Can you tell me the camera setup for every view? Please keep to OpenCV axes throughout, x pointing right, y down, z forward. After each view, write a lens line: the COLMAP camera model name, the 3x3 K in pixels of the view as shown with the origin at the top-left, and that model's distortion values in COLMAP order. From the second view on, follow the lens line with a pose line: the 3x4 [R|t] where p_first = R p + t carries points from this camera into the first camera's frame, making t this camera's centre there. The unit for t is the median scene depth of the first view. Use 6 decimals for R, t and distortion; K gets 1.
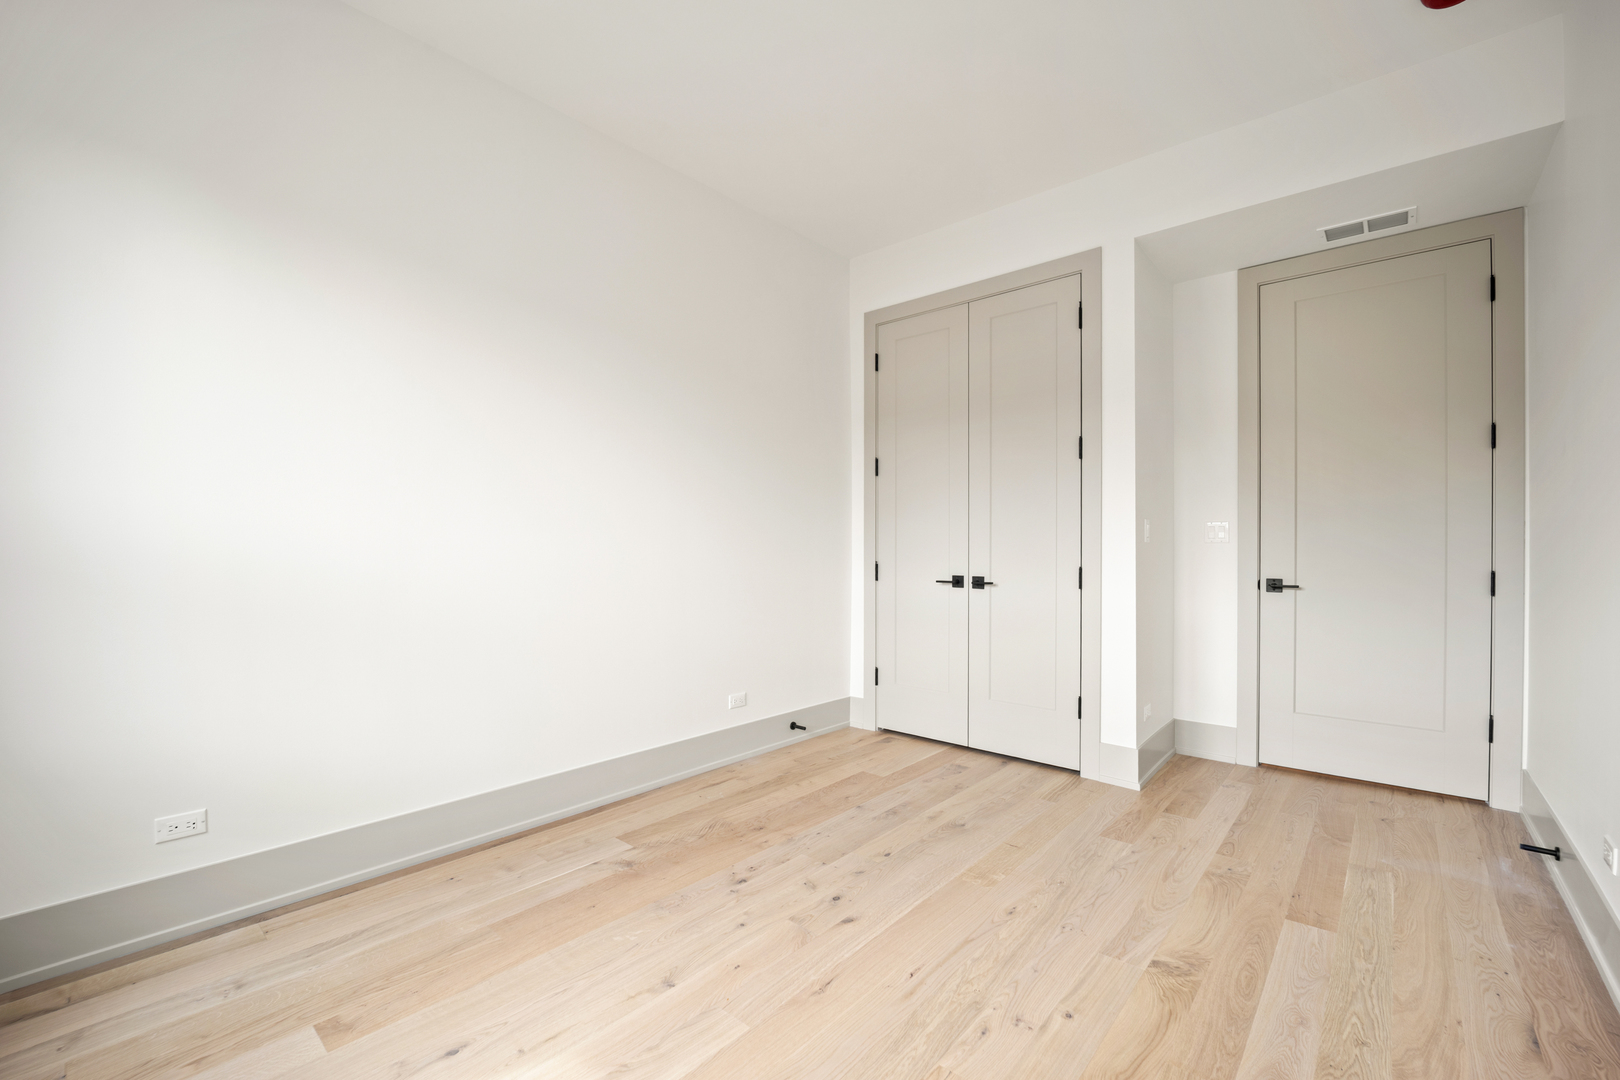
lens RADIAL K [[666.2, 0, 807.9], [0, 666.2, 537.2], [0, 0, 1]] dist [-0.000212, 0.000138]
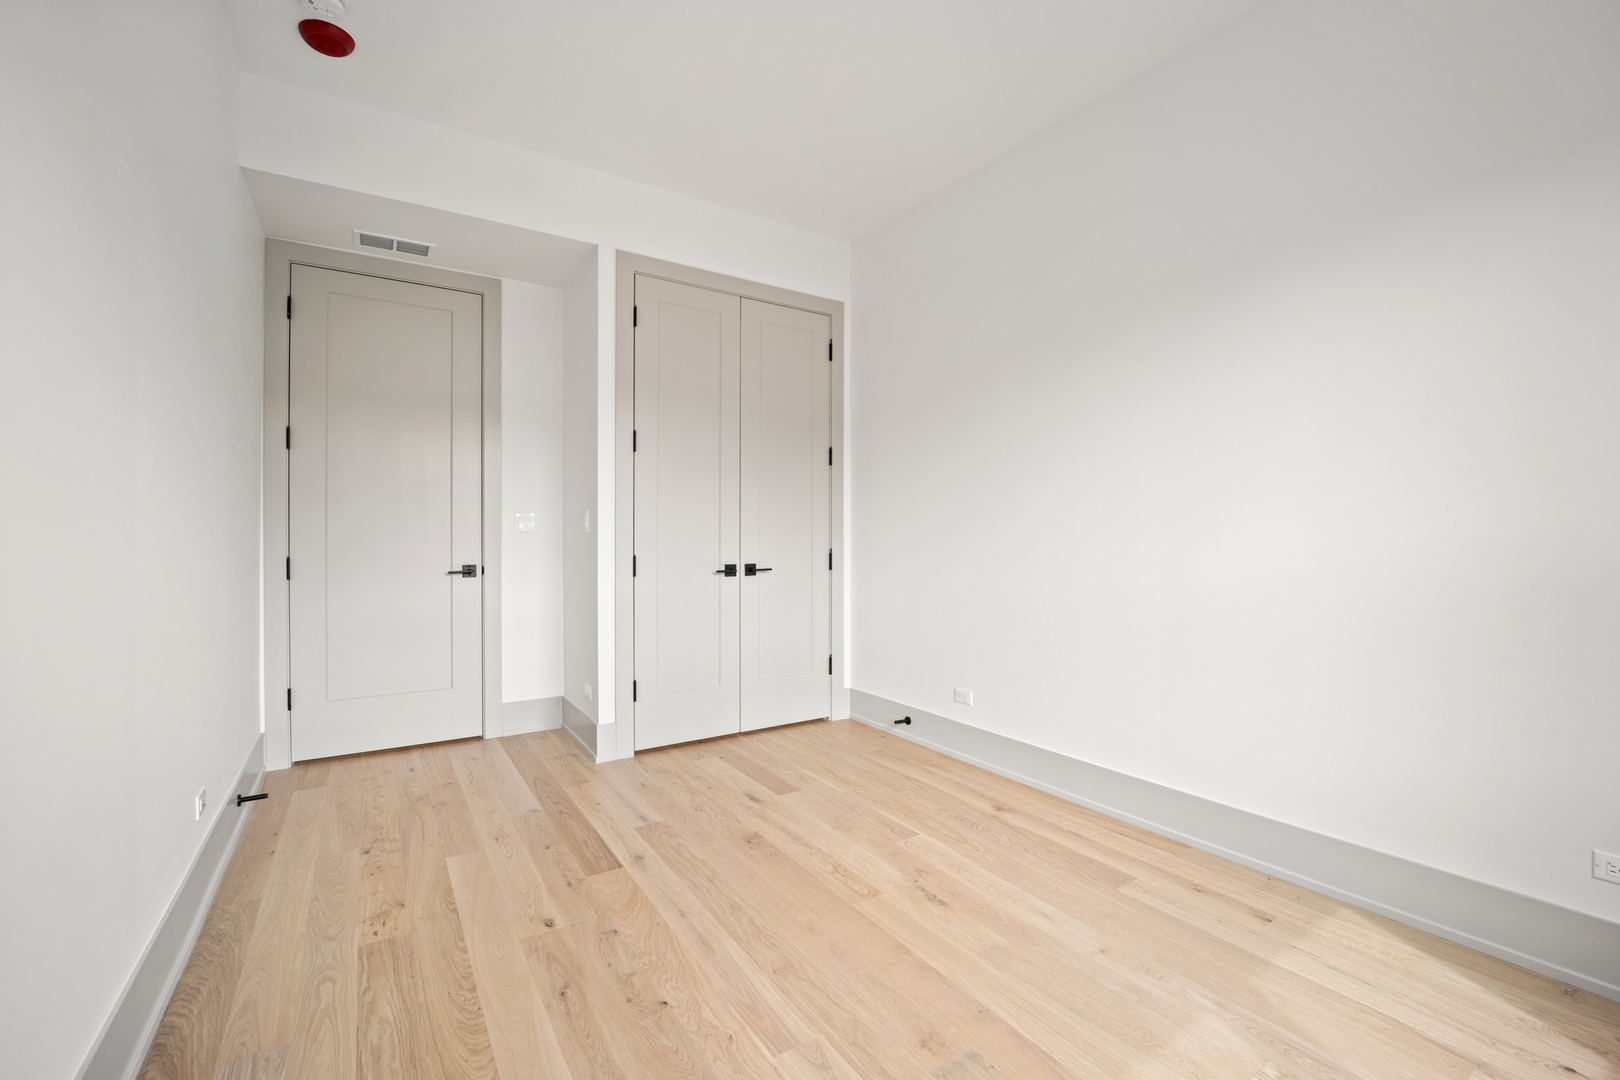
lens RADIAL K [[666.2, 0, 807.9], [0, 666.2, 537.2], [0, 0, 1]] dist [-0.000212, 0.000138]
pose [[0.265513, -0.010594, 0.964049, -0.652474], [-0.005071, 0.999910, 0.012385, 0.003071], [-0.964094, -0.008177, 0.265435, 0.568214]]
